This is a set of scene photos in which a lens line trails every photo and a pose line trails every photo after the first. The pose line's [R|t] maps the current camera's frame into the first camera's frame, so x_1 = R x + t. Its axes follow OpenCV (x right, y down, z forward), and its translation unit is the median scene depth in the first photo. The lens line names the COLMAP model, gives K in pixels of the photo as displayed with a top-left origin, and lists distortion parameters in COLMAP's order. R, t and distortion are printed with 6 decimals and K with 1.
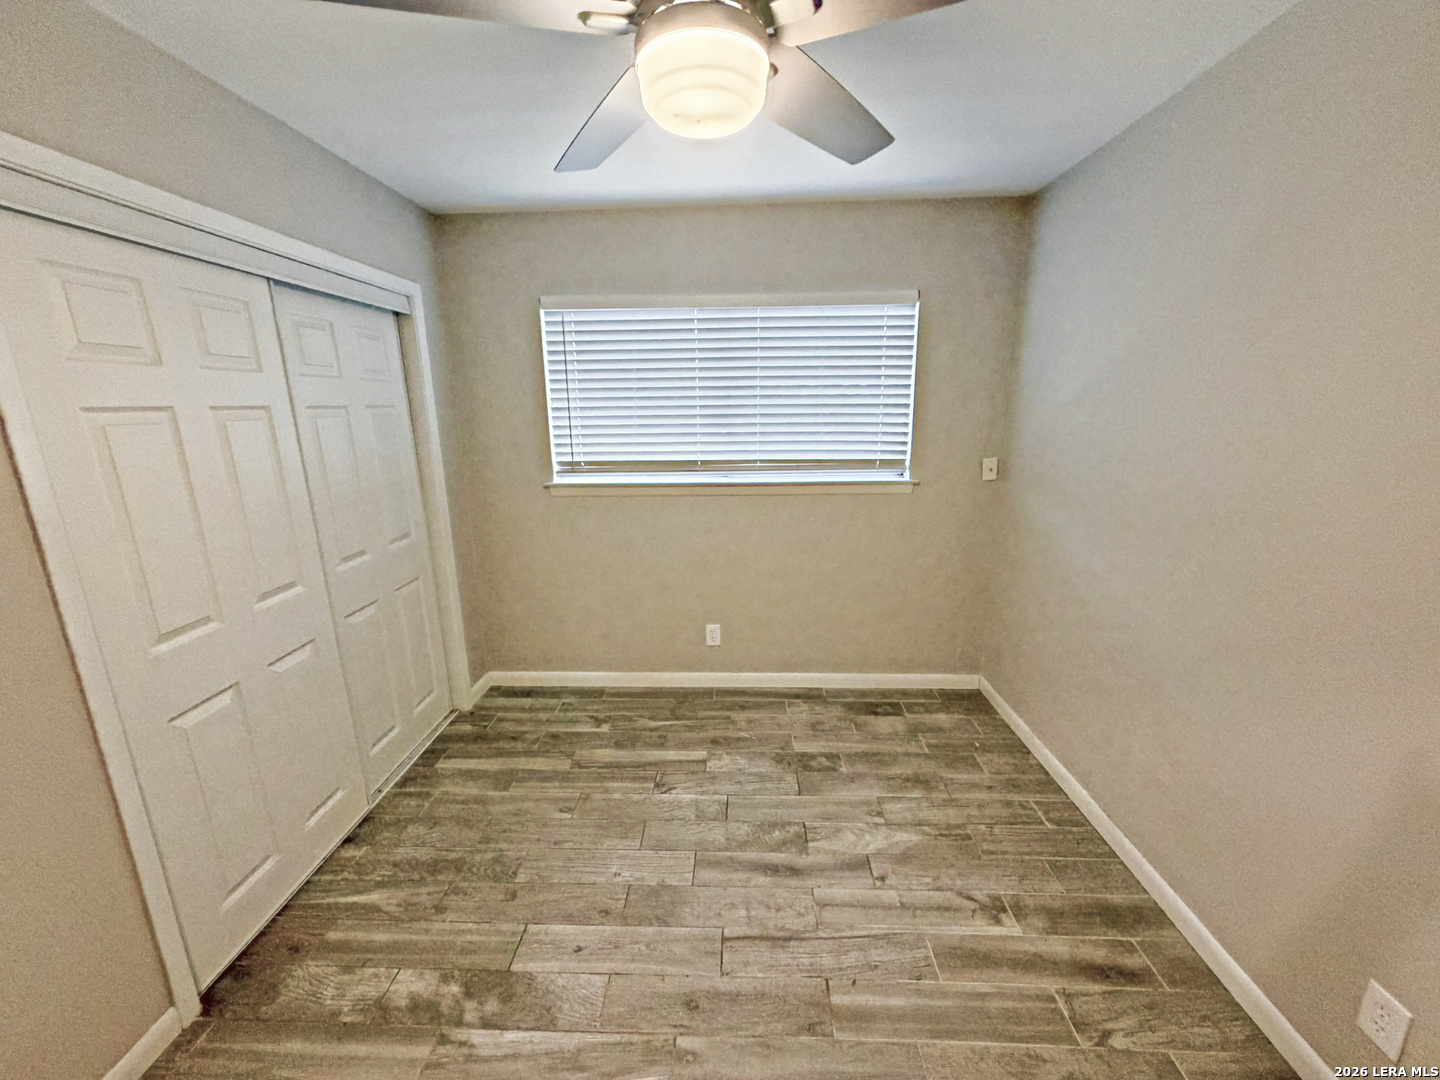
lens RADIAL K [[575.4, 0, 719.9], [0, 575.4, 543.0], [0, 0, 1]] dist [-0.004028, -0.000392]
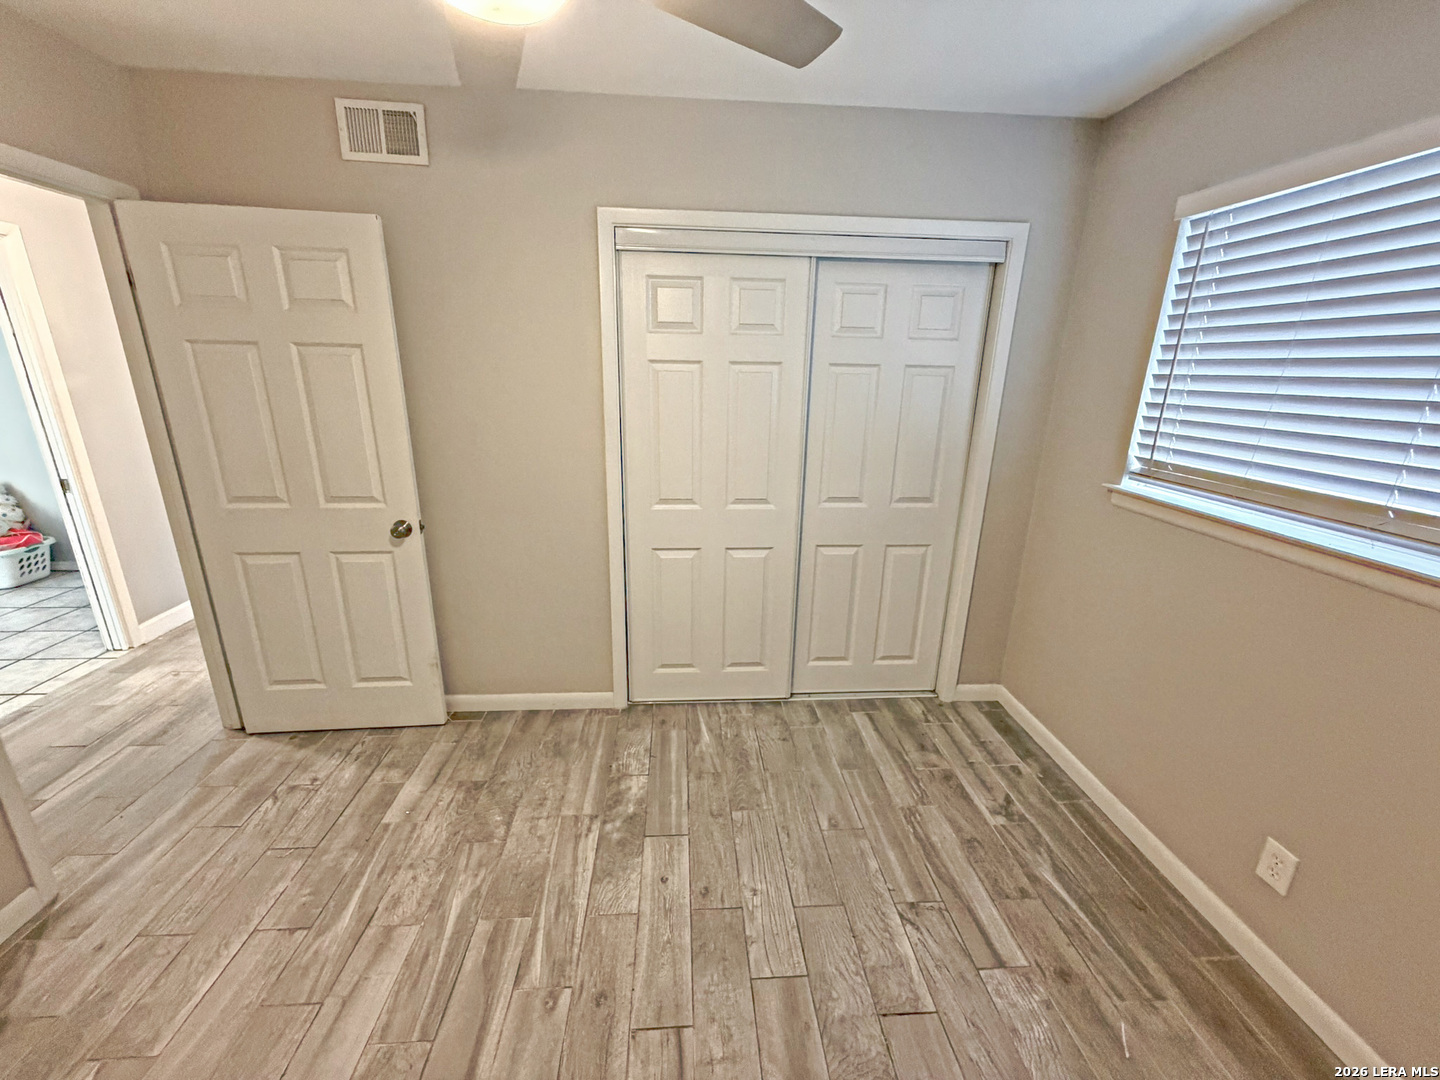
lens RADIAL K [[575.4, 0, 719.9], [0, 575.4, 543.0], [0, 0, 1]] dist [-0.004028, -0.000392]
pose [[0.100180, 0.305350, -0.946956, 0.414153], [-0.250487, 0.928829, 0.273006, -0.137772], [0.962923, 0.209850, 0.169536, 0.556307]]
